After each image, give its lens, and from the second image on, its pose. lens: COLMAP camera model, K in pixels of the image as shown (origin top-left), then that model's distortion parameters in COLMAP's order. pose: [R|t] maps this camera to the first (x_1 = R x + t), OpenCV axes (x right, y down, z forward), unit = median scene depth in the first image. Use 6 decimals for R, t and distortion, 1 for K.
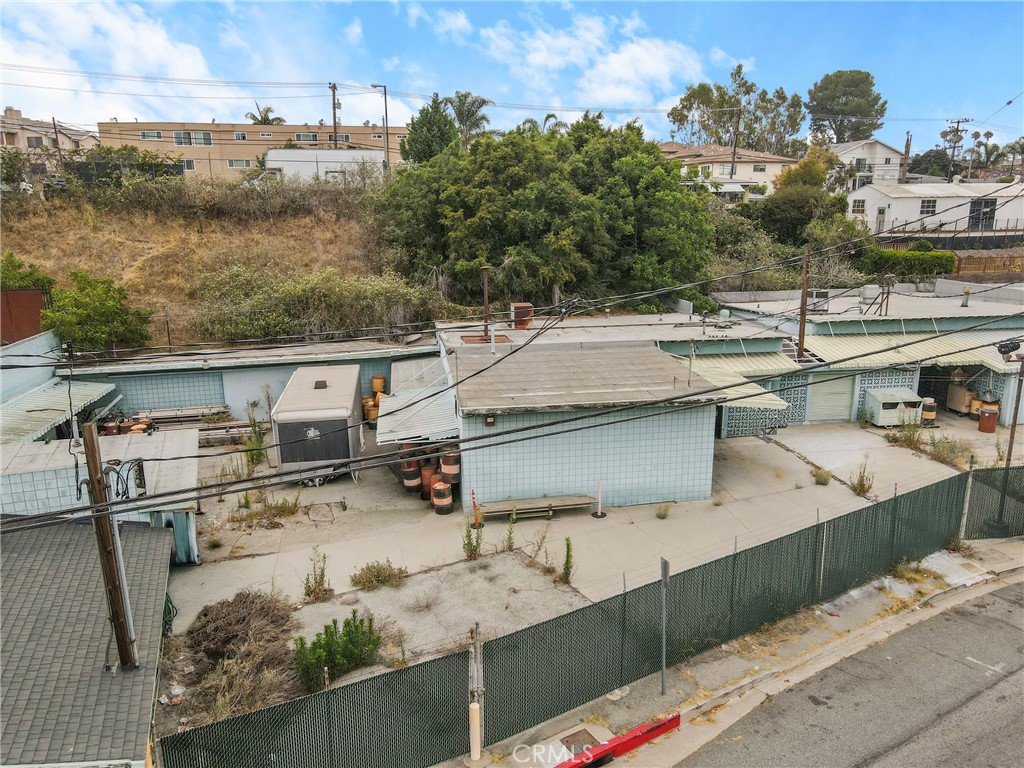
lens RADIAL K [[752.5, 0, 509.1], [0, 752.5, 381.5], [0, 0, 1]] dist [-0.003793, 0.031012]
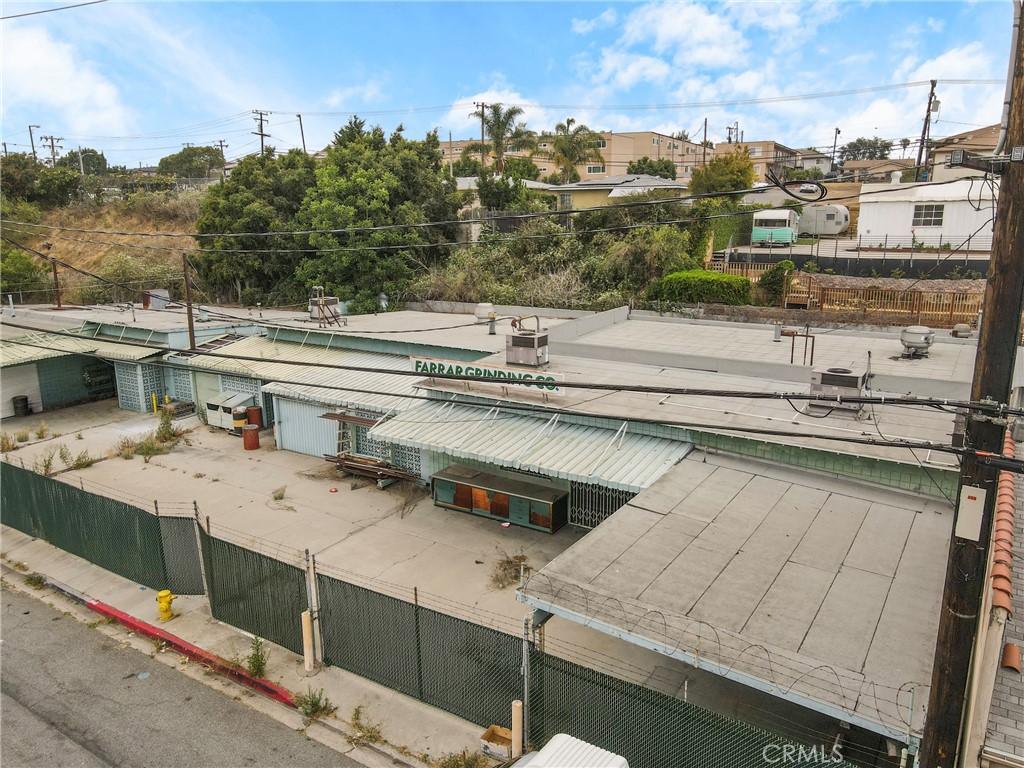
lens RADIAL K [[752.5, 0, 509.1], [0, 752.5, 381.5], [0, 0, 1]] dist [-0.003793, 0.031012]
pose [[0.752690, 0.148692, -0.641365, 1.457752], [-0.149020, 0.987357, 0.054020, -0.118808], [0.641288, 0.054916, 0.765332, 0.451326]]
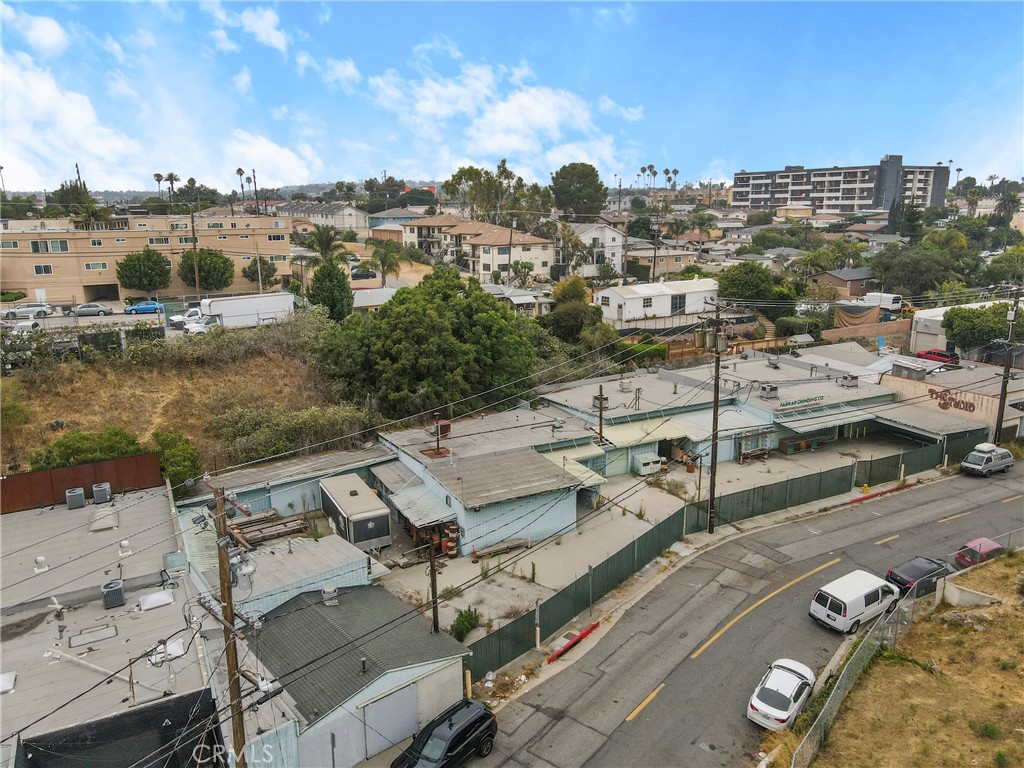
lens RADIAL K [[752.5, 0, 509.1], [0, 752.5, 381.5], [0, 0, 1]] dist [-0.003793, 0.031012]
pose [[0.944140, -0.076995, 0.320424, -0.405354], [0.078384, 0.996886, 0.008583, -0.214981], [-0.320087, 0.017012, 0.947235, -0.678908]]
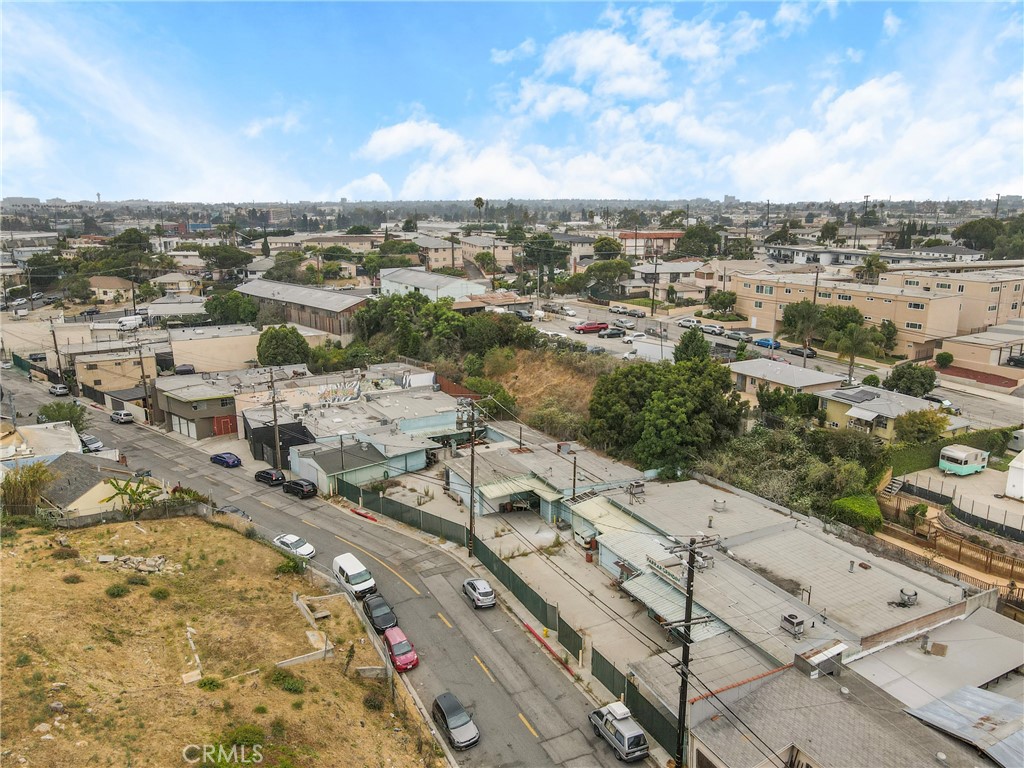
lens RADIAL K [[752.5, 0, 509.1], [0, 752.5, 381.5], [0, 0, 1]] dist [-0.003793, 0.031012]
pose [[0.311739, 0.230852, -0.921697, 2.418810], [-0.218543, 0.961450, 0.166893, -0.742592], [0.924693, 0.149404, 0.350172, -0.071931]]
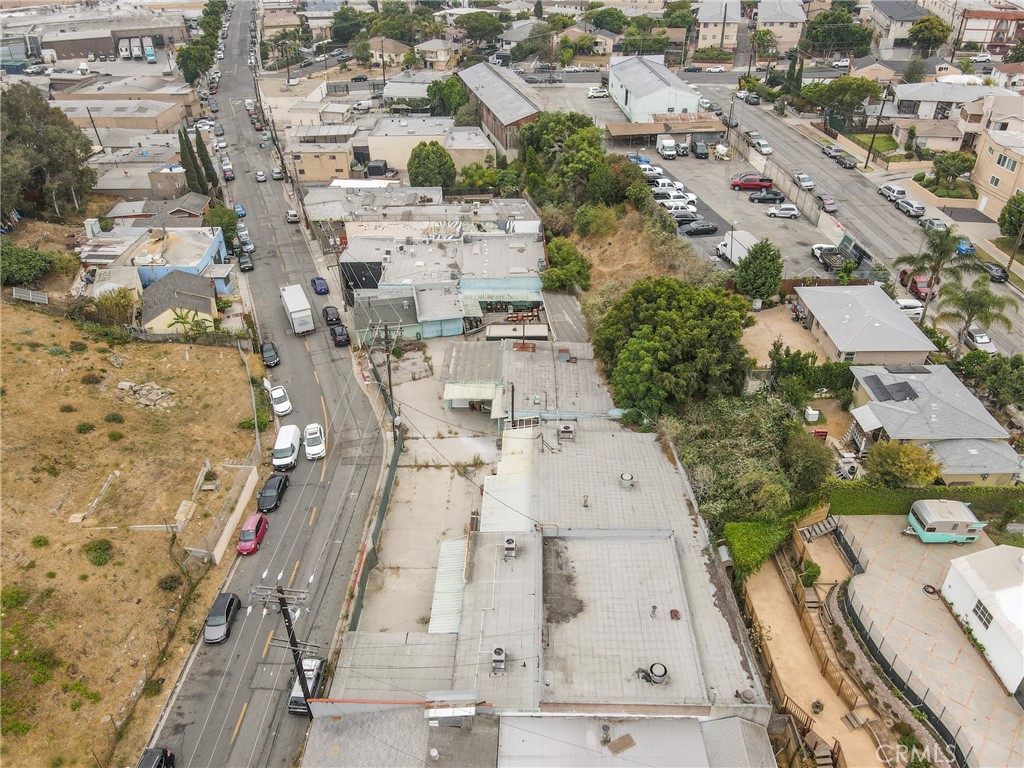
lens RADIAL K [[752.5, 0, 509.1], [0, 752.5, 381.5], [0, 0, 1]] dist [-0.003793, 0.031012]
pose [[-0.176739, 0.544385, -0.820005, 2.226803], [-0.208998, 0.793364, 0.571745, -1.467787], [0.961812, 0.272430, -0.026443, 1.014936]]
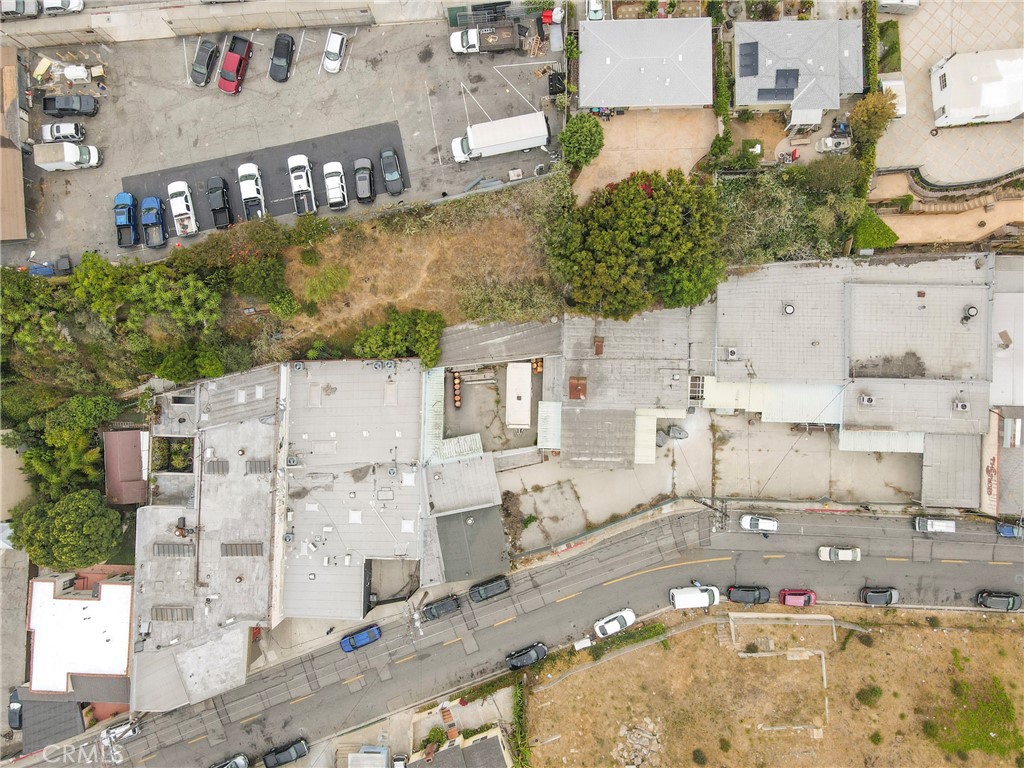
lens RADIAL K [[752.5, 0, 509.1], [0, 752.5, 381.5], [0, 0, 1]] dist [-0.003793, 0.031012]
pose [[0.985375, 0.167896, -0.029114, -0.194393], [-0.012748, 0.243009, 0.969940, -2.612902], [0.169924, -0.955383, 0.241596, 0.308104]]
